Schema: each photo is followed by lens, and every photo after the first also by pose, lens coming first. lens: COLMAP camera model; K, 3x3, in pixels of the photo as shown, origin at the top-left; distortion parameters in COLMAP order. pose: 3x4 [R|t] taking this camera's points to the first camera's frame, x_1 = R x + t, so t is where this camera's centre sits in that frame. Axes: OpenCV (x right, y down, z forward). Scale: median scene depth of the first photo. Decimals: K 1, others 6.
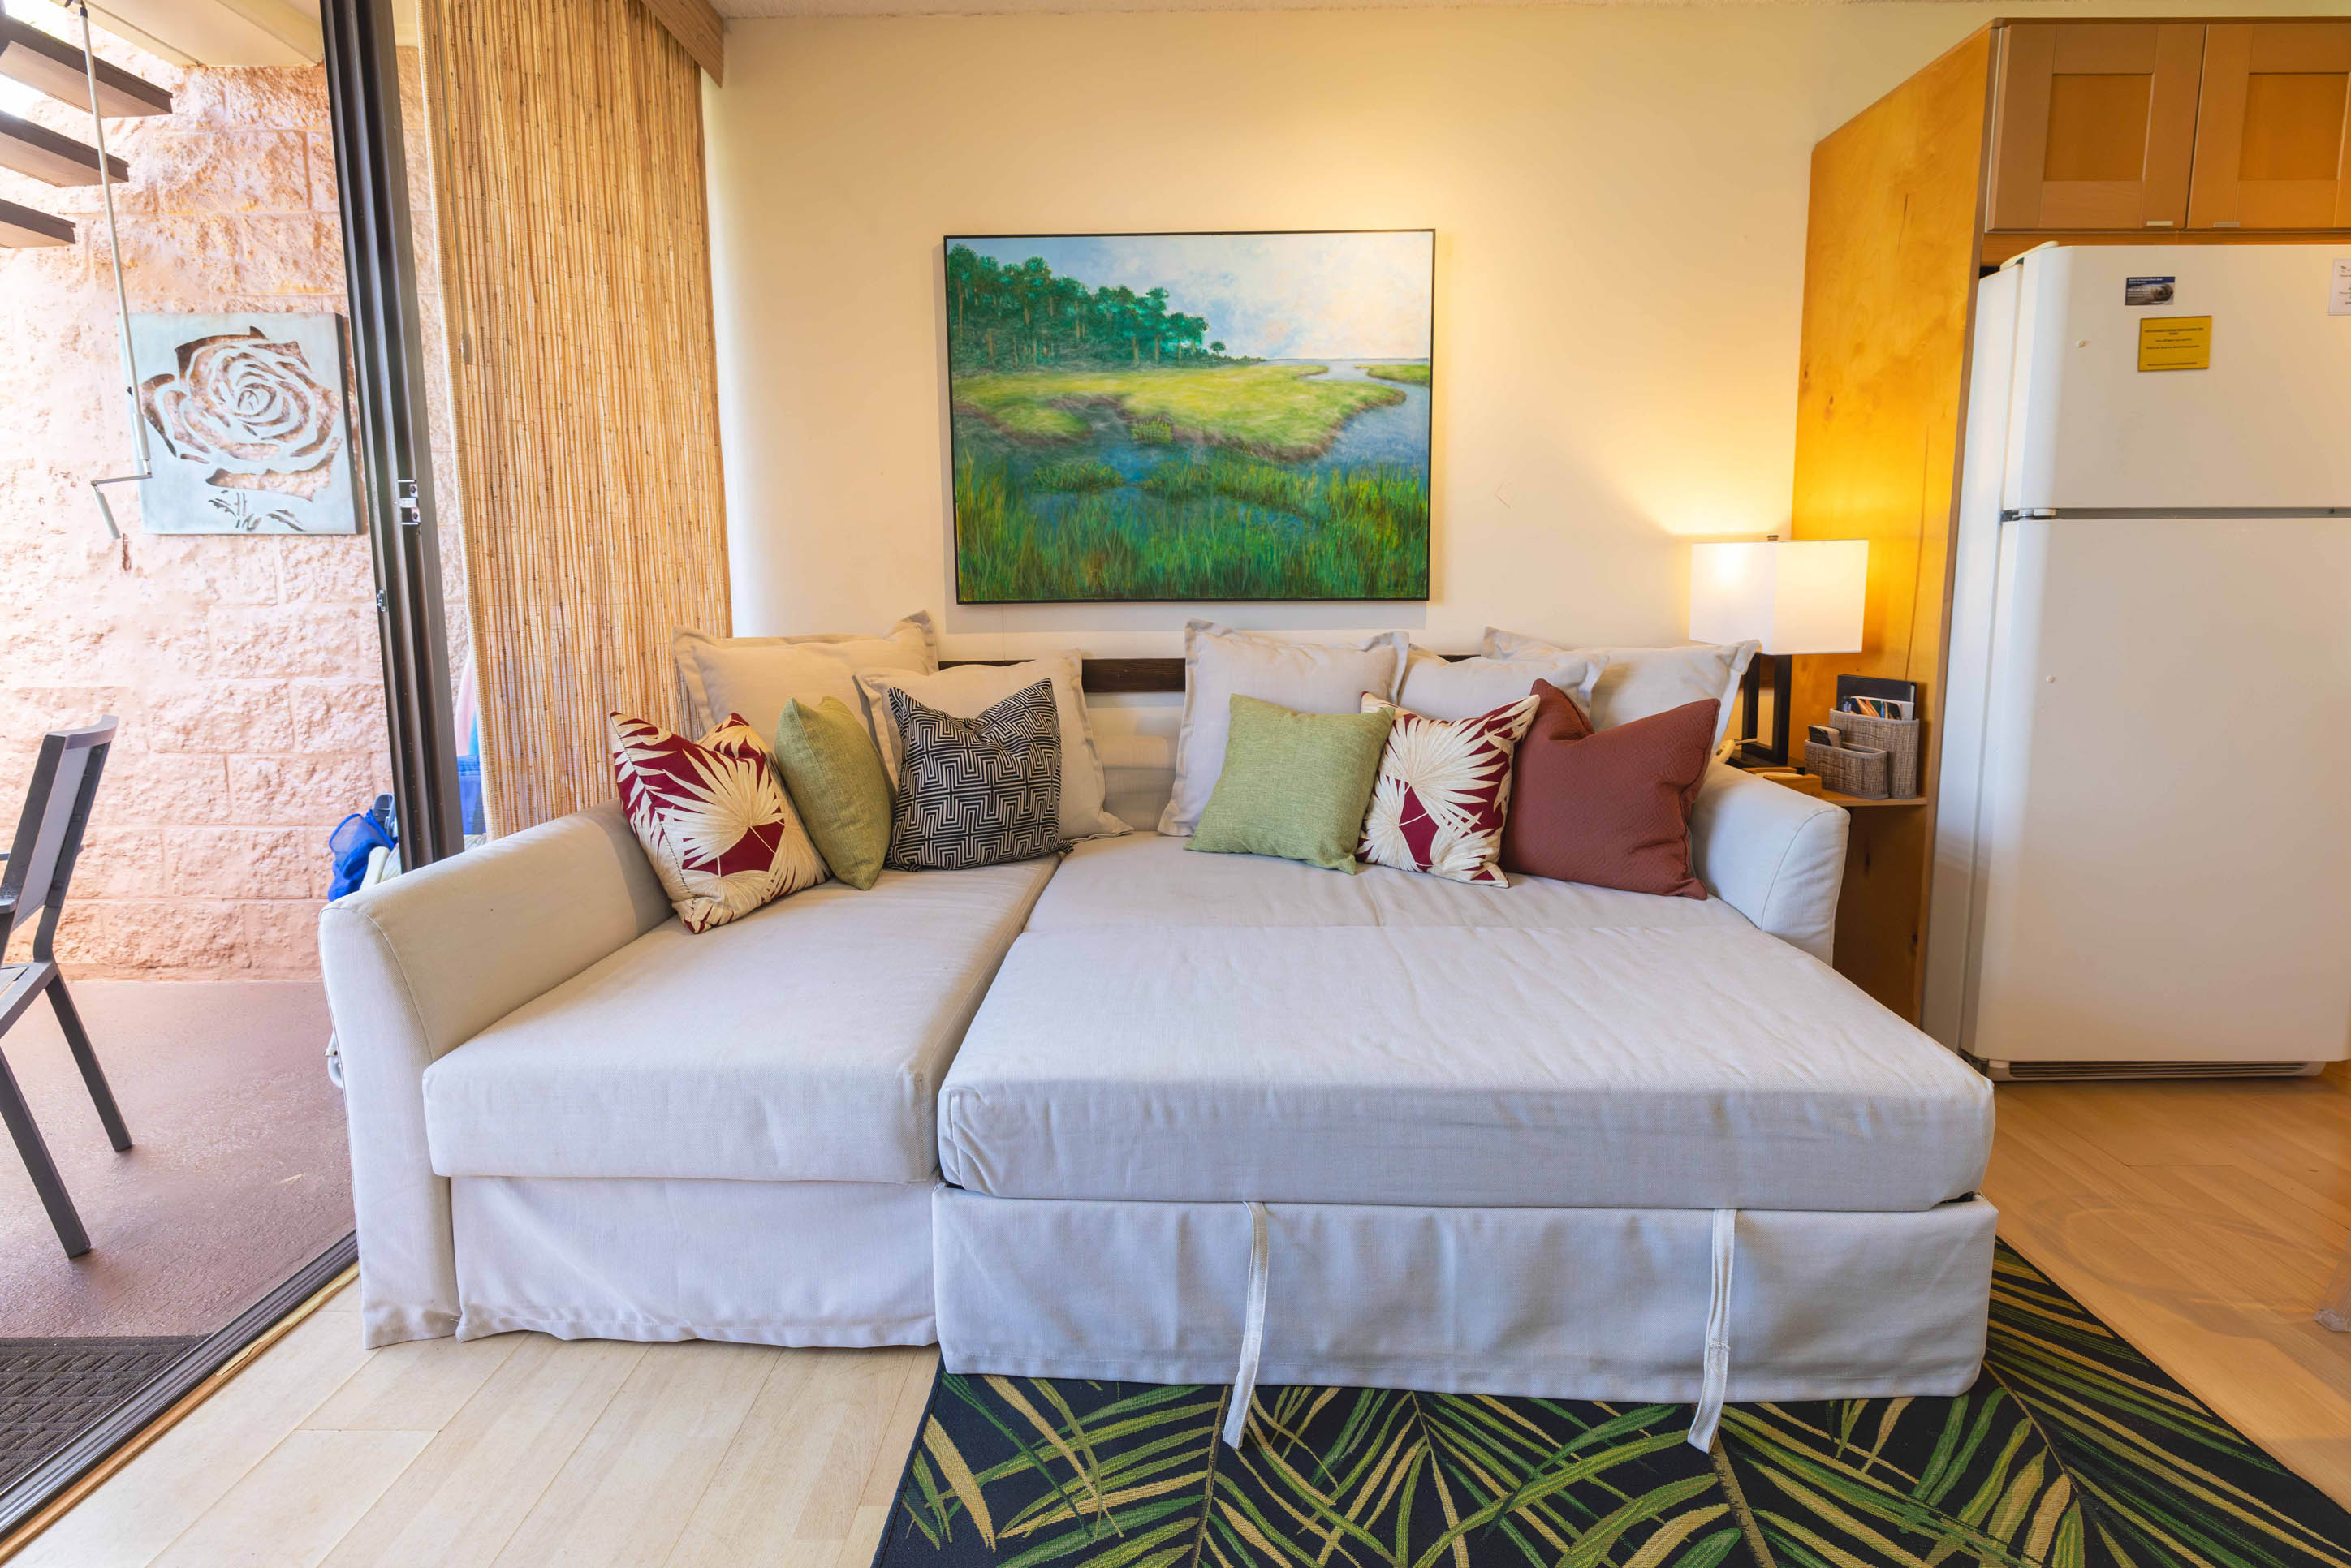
lens RADIAL K [[1089.2, 0, 1193.1], [0, 1089.2, 723.7], [0, 0, 1]] dist [-0.004299, 0.001610]
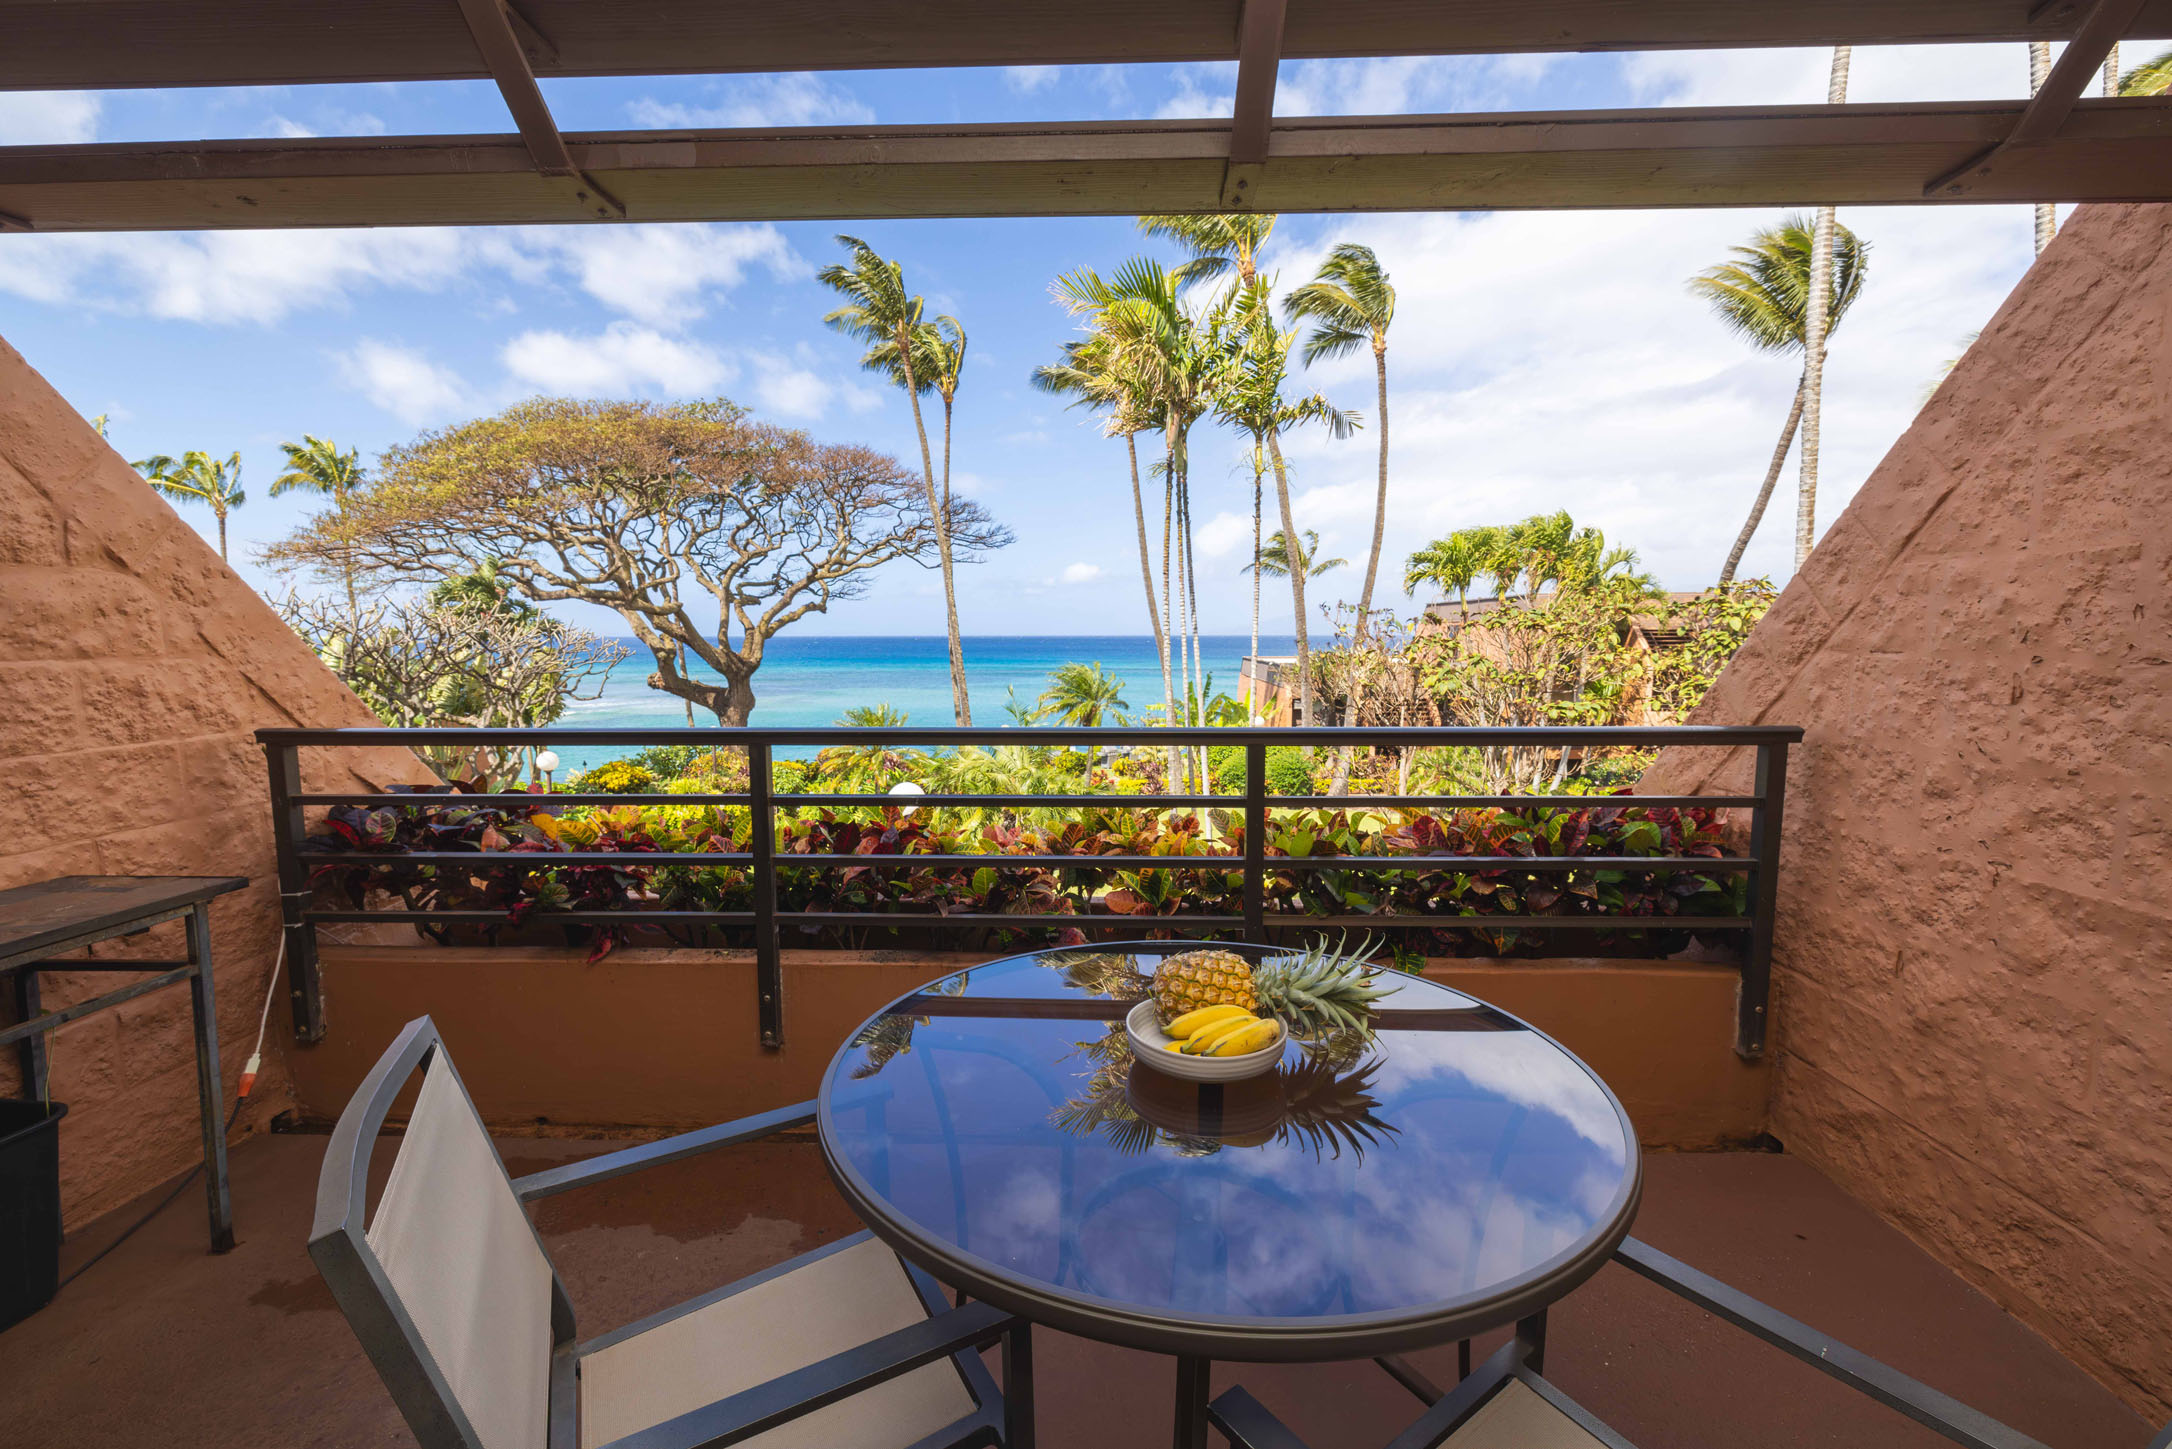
lens RADIAL K [[922.3, 0, 1085.0], [0, 922.3, 729.1], [0, 0, 1]] dist [0.000301, 0.000741]
pose [[-0.038349, 0.114043, -0.992735, -0.616356], [-0.116244, 0.986212, 0.117784, -0.160697], [0.992480, 0.119917, -0.024563, 0.514578]]
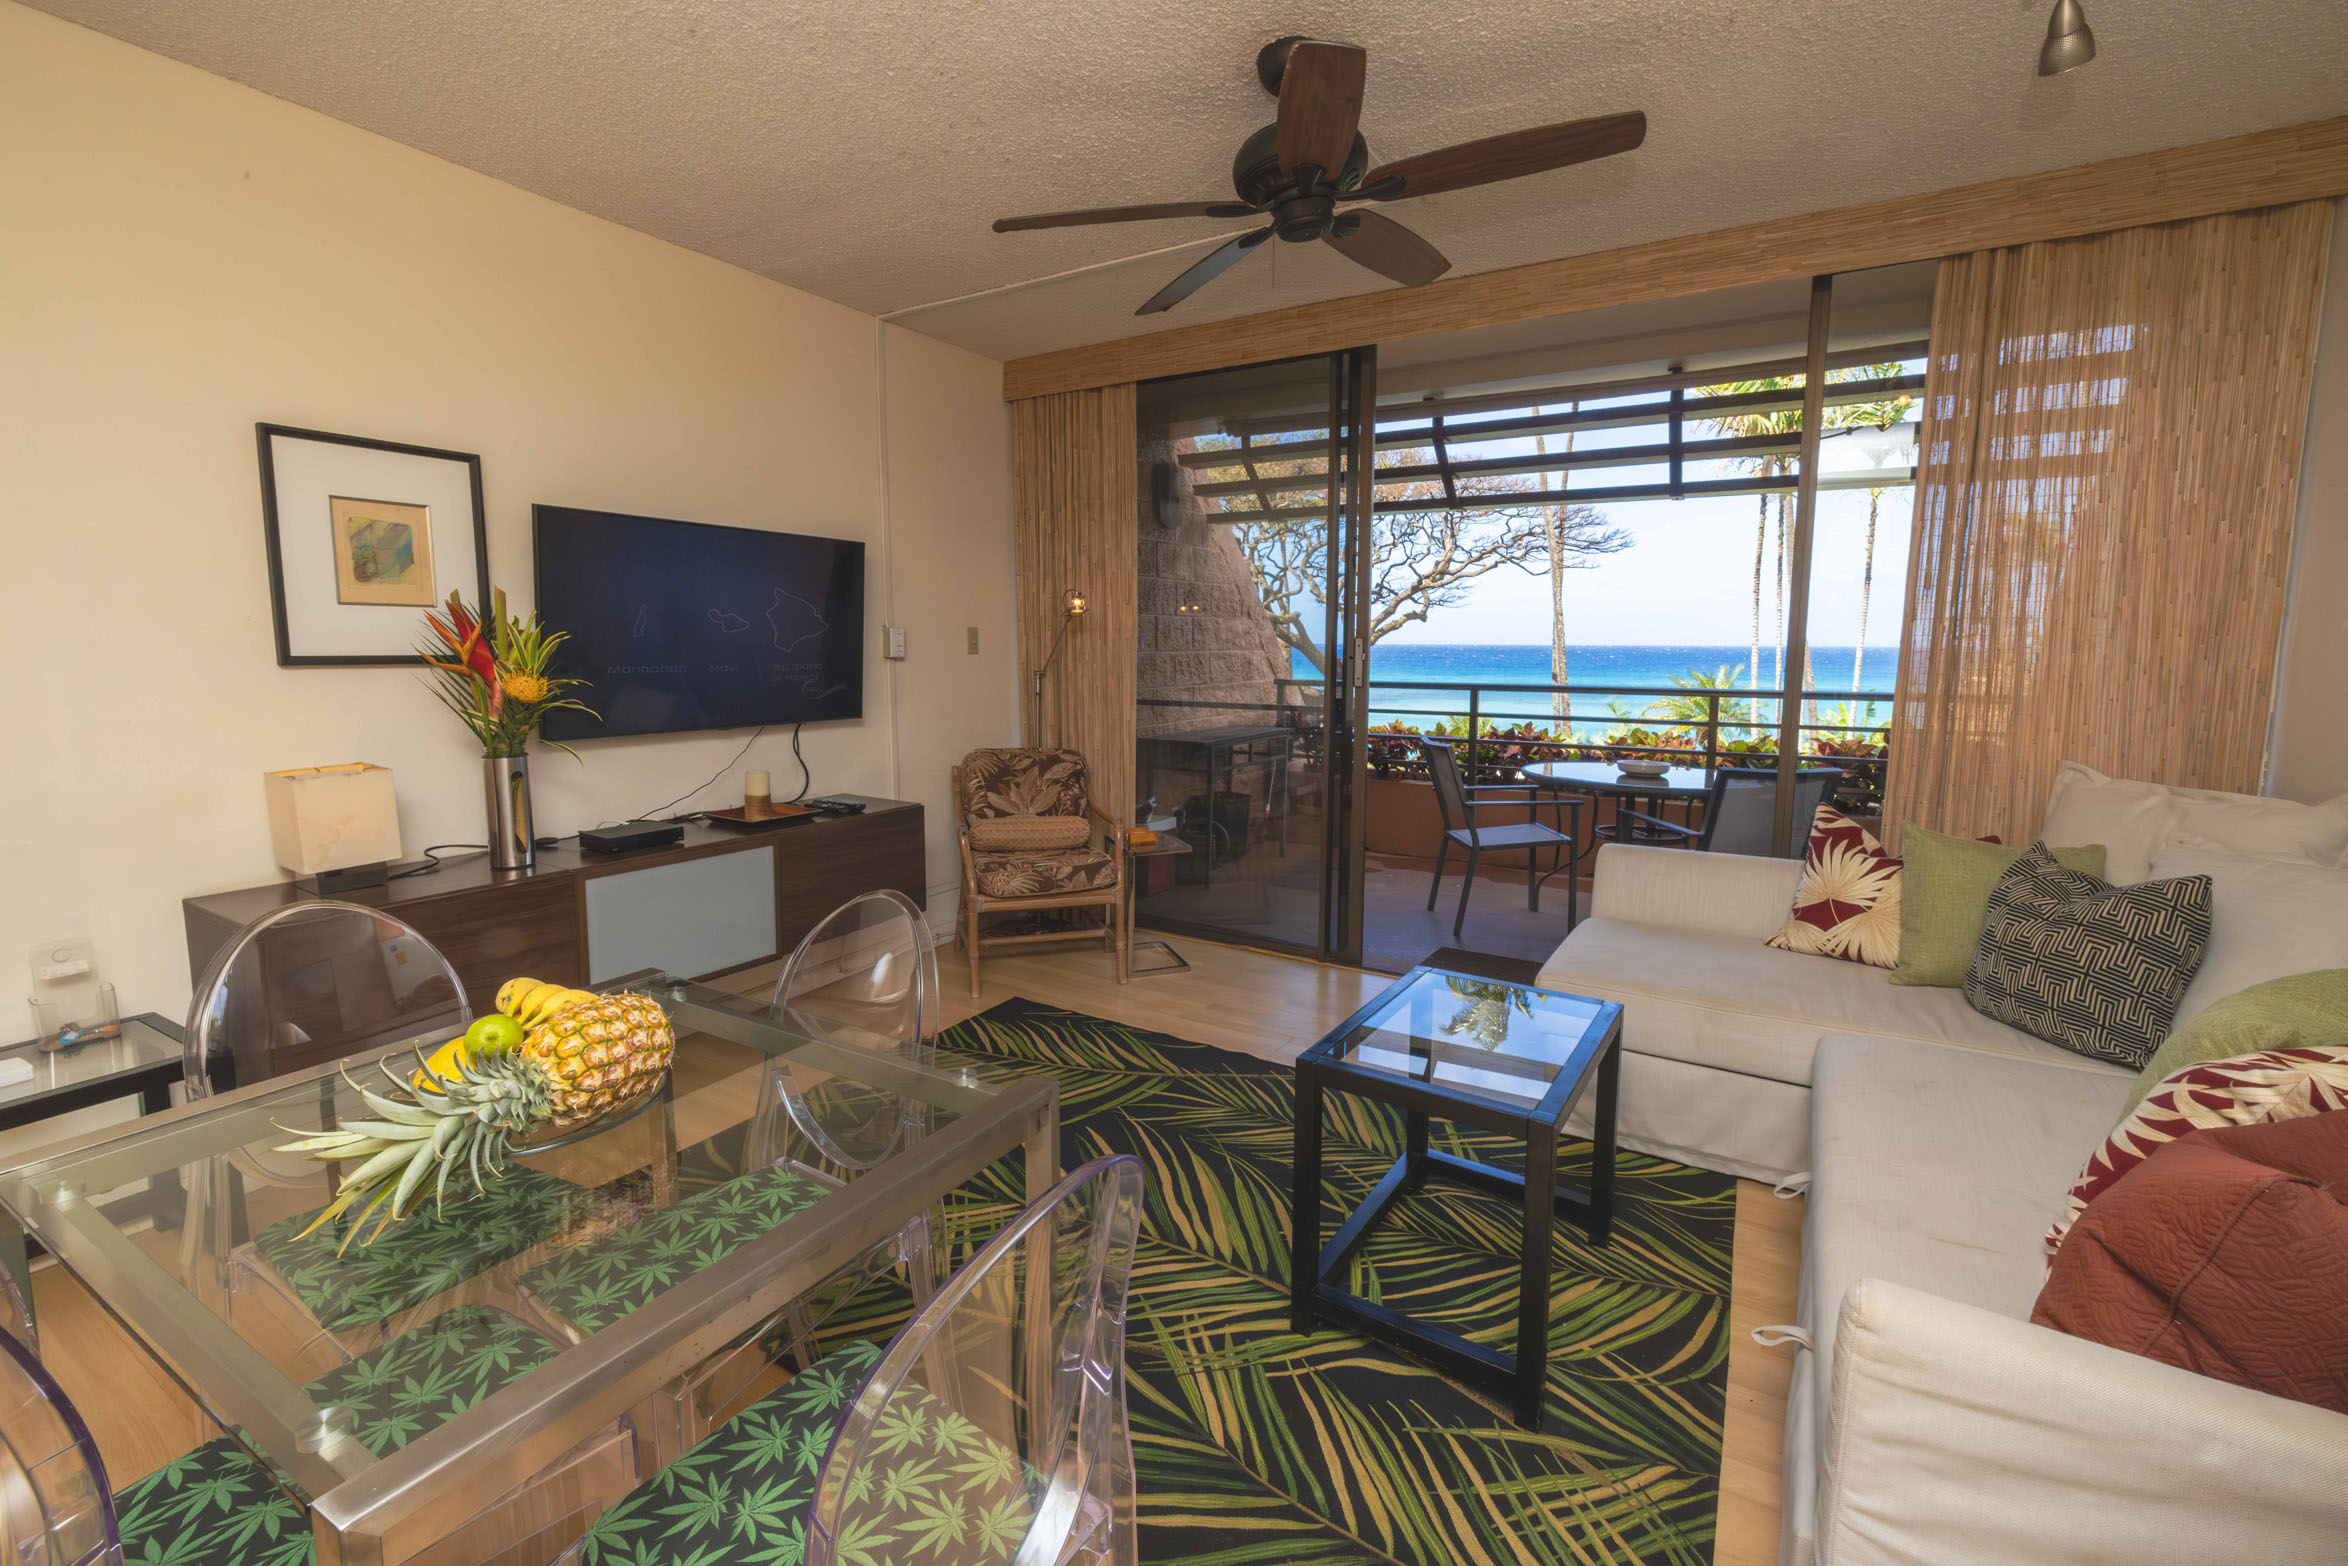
lens RADIAL K [[1012.8, 0, 1178.1], [0, 1012.8, 778.9], [0, 0, 1]] dist [-0.000744, 0.001495]
pose [[-0.507222, 0.124373, -0.852794, 0.977855], [-0.101749, 0.973969, 0.202564, -0.204452], [0.855788, 0.189516, -0.481364, 0.757742]]
